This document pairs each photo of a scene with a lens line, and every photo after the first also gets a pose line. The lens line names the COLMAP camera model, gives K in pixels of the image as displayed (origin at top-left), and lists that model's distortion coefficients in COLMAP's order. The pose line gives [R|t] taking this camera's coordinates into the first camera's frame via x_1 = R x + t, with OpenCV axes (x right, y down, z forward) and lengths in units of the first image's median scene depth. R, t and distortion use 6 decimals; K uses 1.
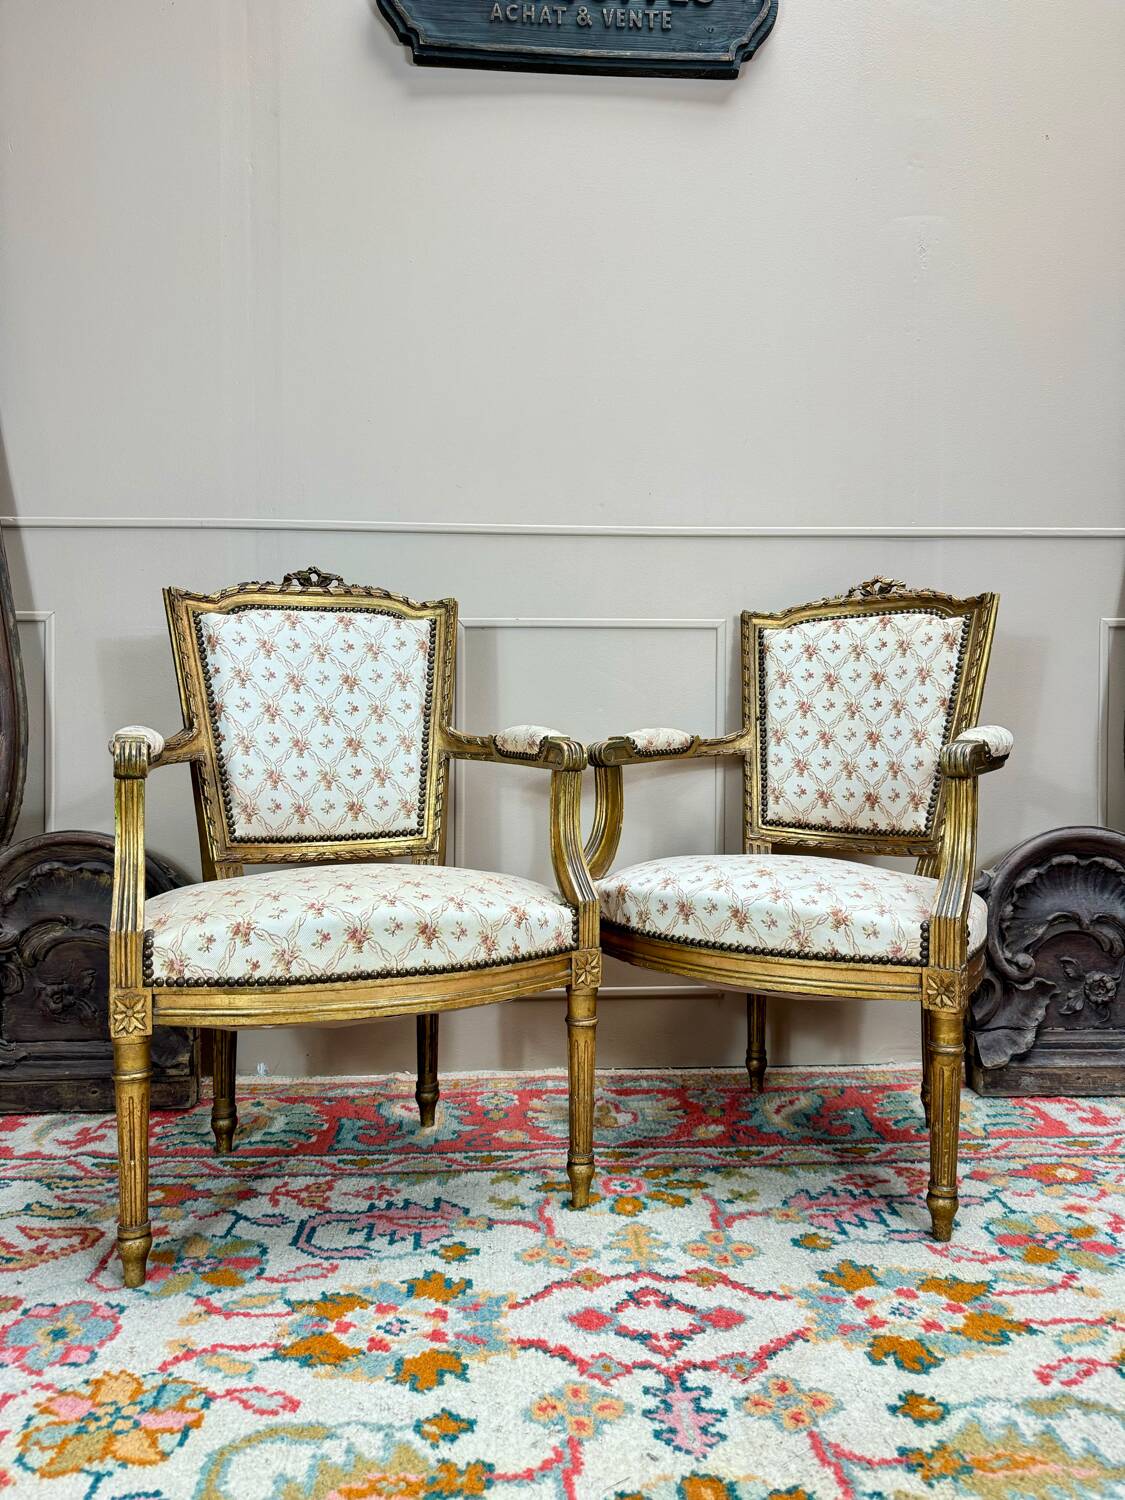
lens RADIAL K [[1066.8, 0, 561.1], [0, 1066.8, 757.0], [0, 0, 1]] dist [0.017273, -0.021759]
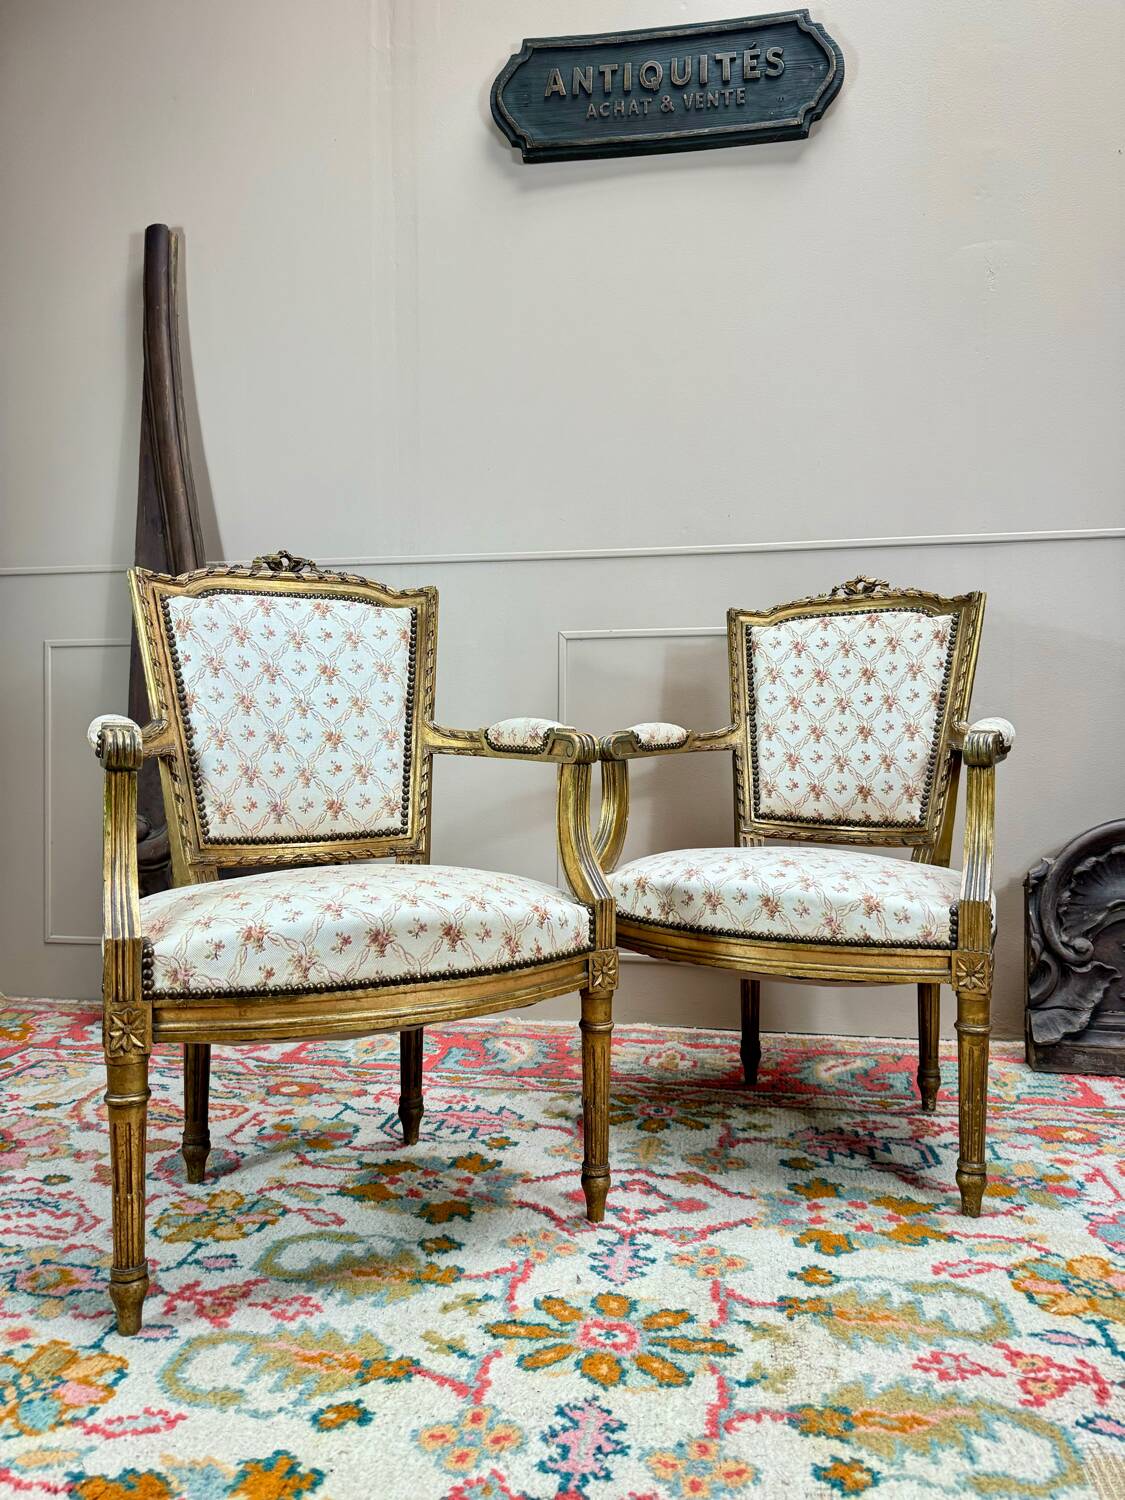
lens RADIAL K [[1066.8, 0, 553.2], [0, 1066.8, 749.7], [0, 0, 1]] dist [0.017273, -0.021759]
pose [[0.971885, -0.000590, -0.235455, 0.237002], [-0.001853, 0.999947, -0.010152, 0.015506], [0.235449, 0.010303, 0.971832, -0.185536]]
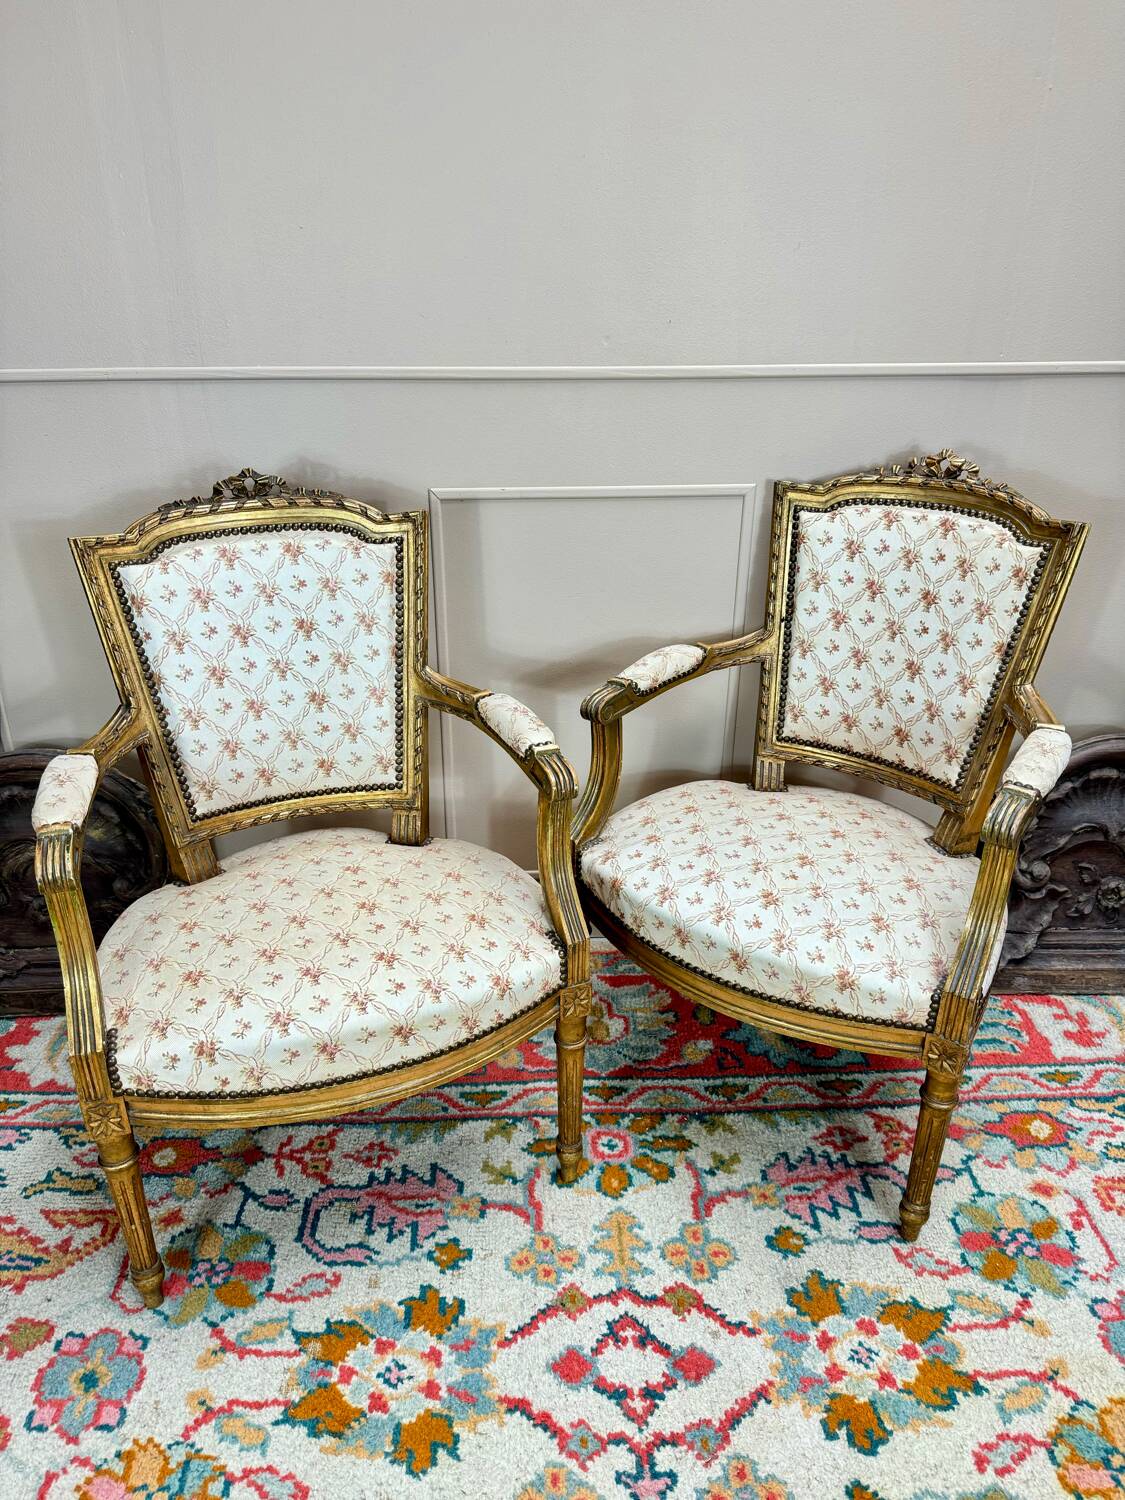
lens RADIAL K [[1066.8, 0, 556.0], [0, 1066.8, 756.3], [0, 0, 1]] dist [0.017273, -0.021759]
pose [[0.999815, 0.004275, -0.018764, 0.023635], [0.003944, 0.908807, 0.417198, -0.404861], [0.018836, -0.417195, 0.908622, 0.219992]]
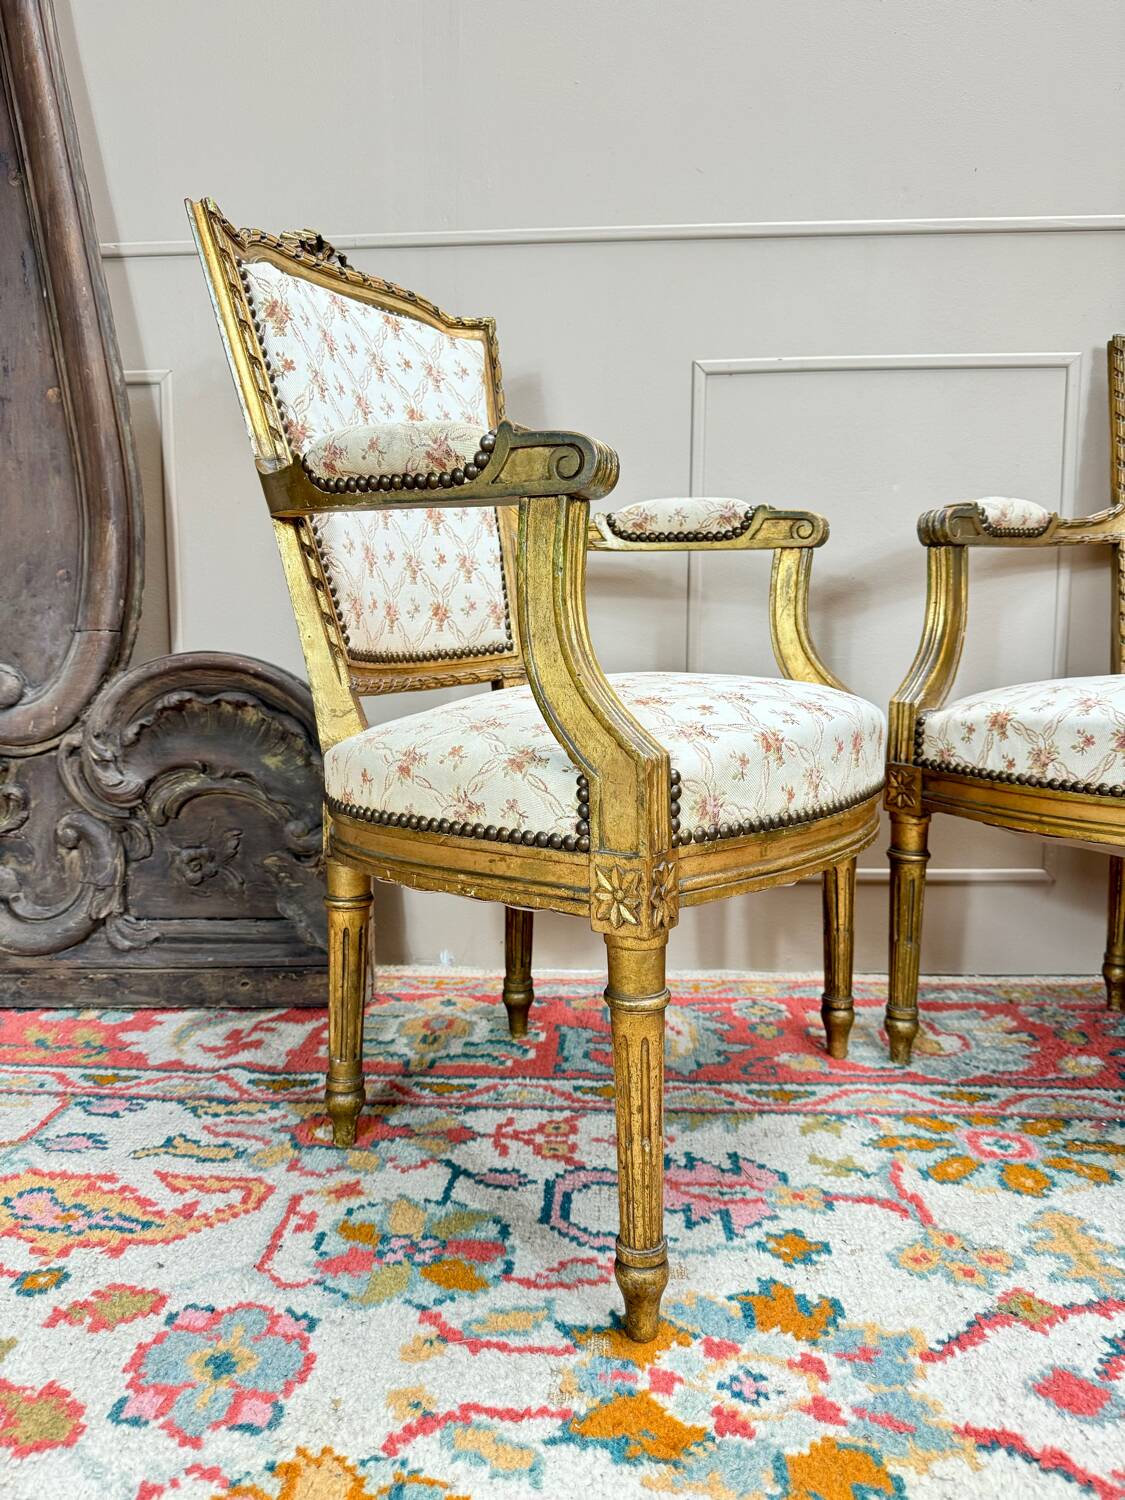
lens RADIAL K [[1066.8, 0, 553.3], [0, 1066.8, 756.9], [0, 0, 1]] dist [0.017273, -0.021759]
pose [[0.994439, 0.005982, -0.105143, -0.164879], [0.004470, 0.995088, 0.098896, 0.090195], [0.105218, -0.098816, 0.989527, 0.337158]]
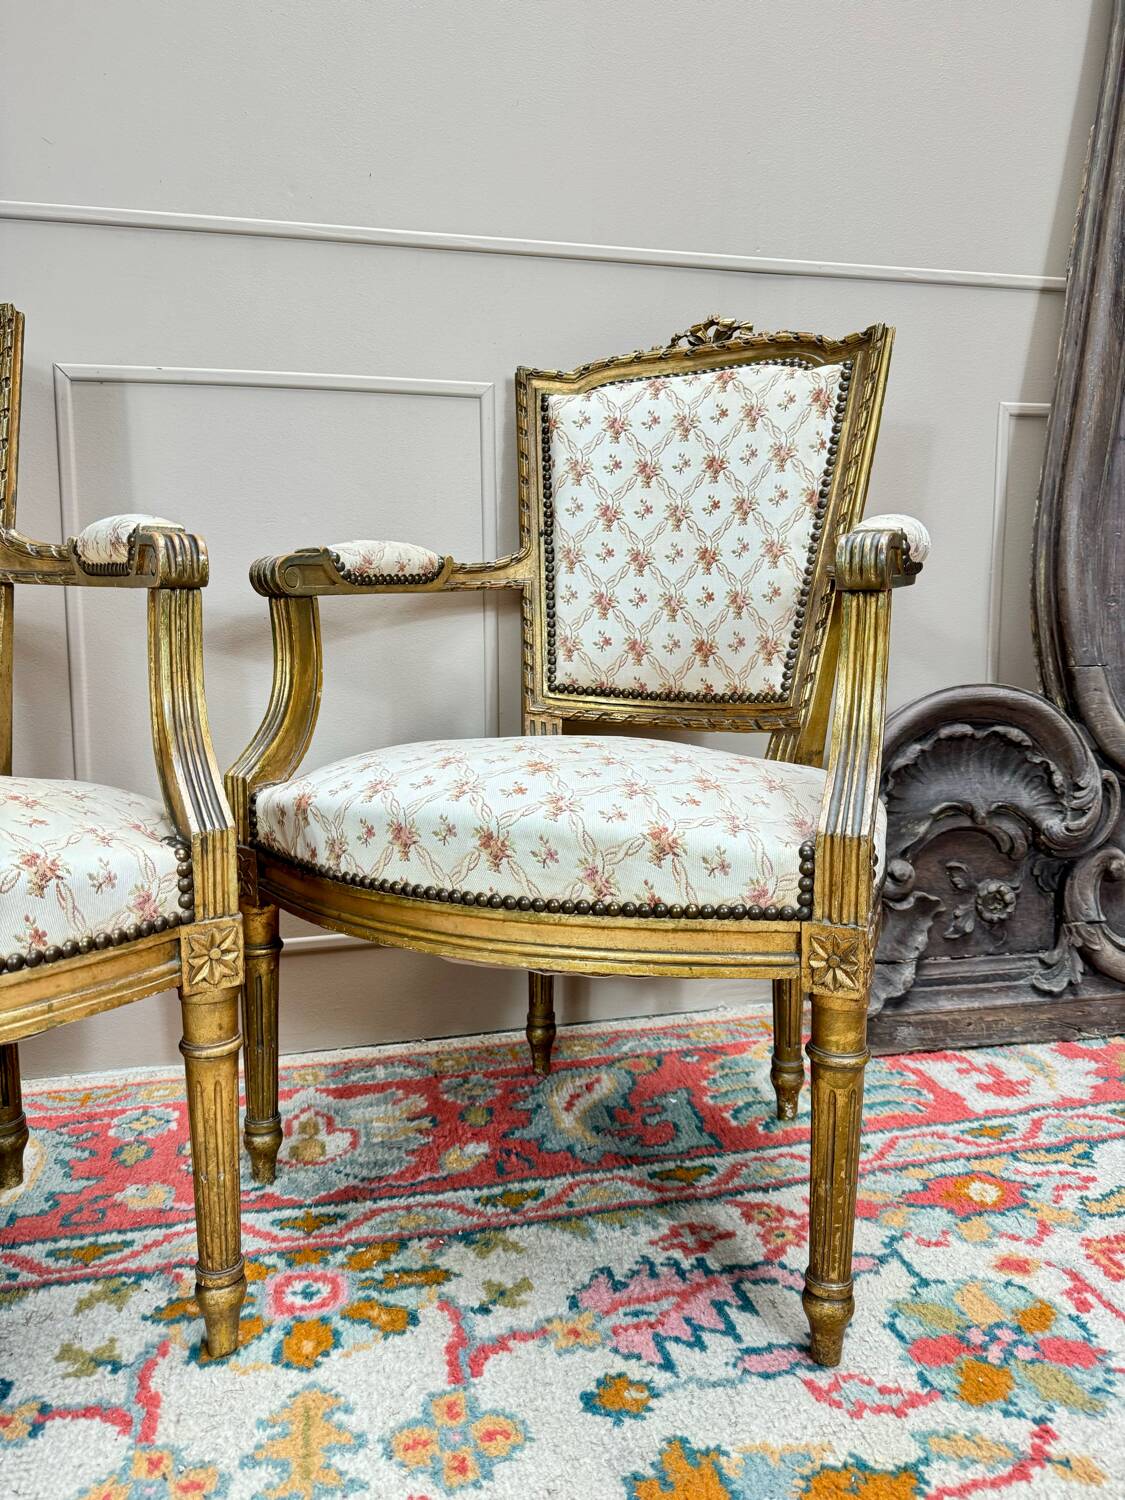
lens RADIAL K [[1066.8, 0, 556.1], [0, 1066.8, 749.7], [0, 0, 1]] dist [0.017273, -0.021759]
pose [[0.985619, -0.026976, 0.166814, 0.109046], [0.009862, 0.994676, 0.102578, 0.042243], [-0.168693, -0.099458, 0.980638, 0.446706]]
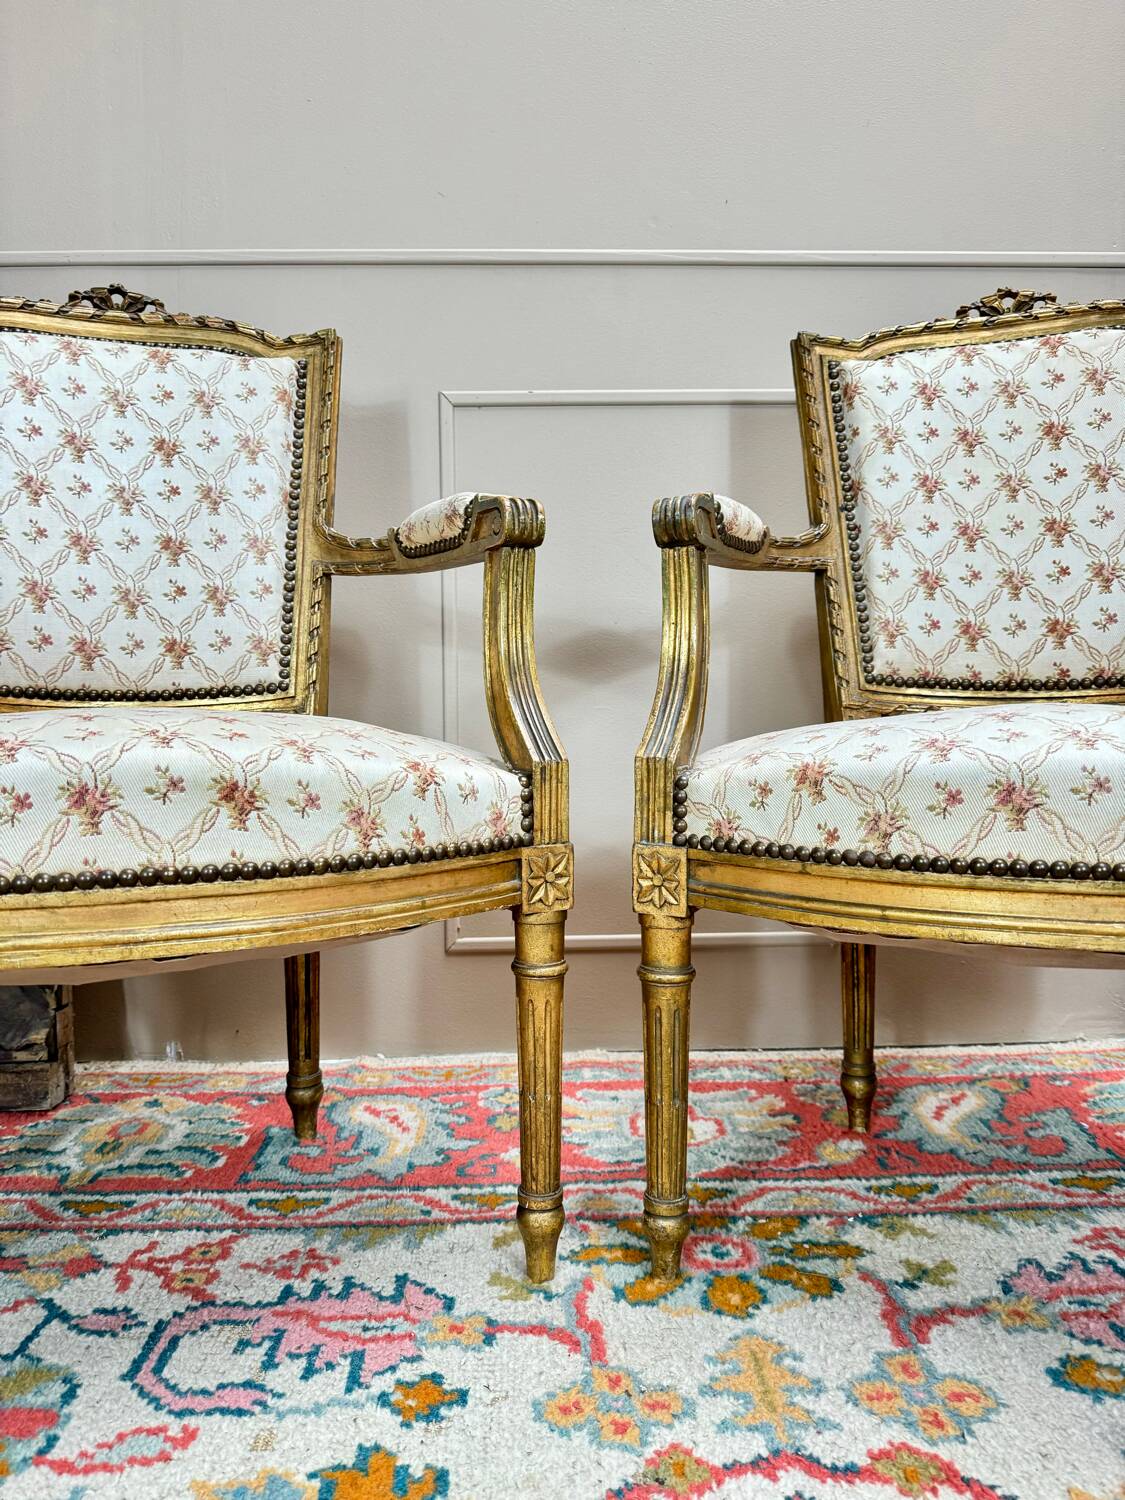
lens RADIAL K [[1066.8, 0, 548.3], [0, 1066.8, 794.9], [0, 0, 1]] dist [0.017273, -0.021759]
pose [[0.999393, -0.009102, -0.033627, -0.014060], [0.011061, 0.998224, 0.058537, 0.121511], [0.033034, -0.058874, 0.997719, 0.450842]]
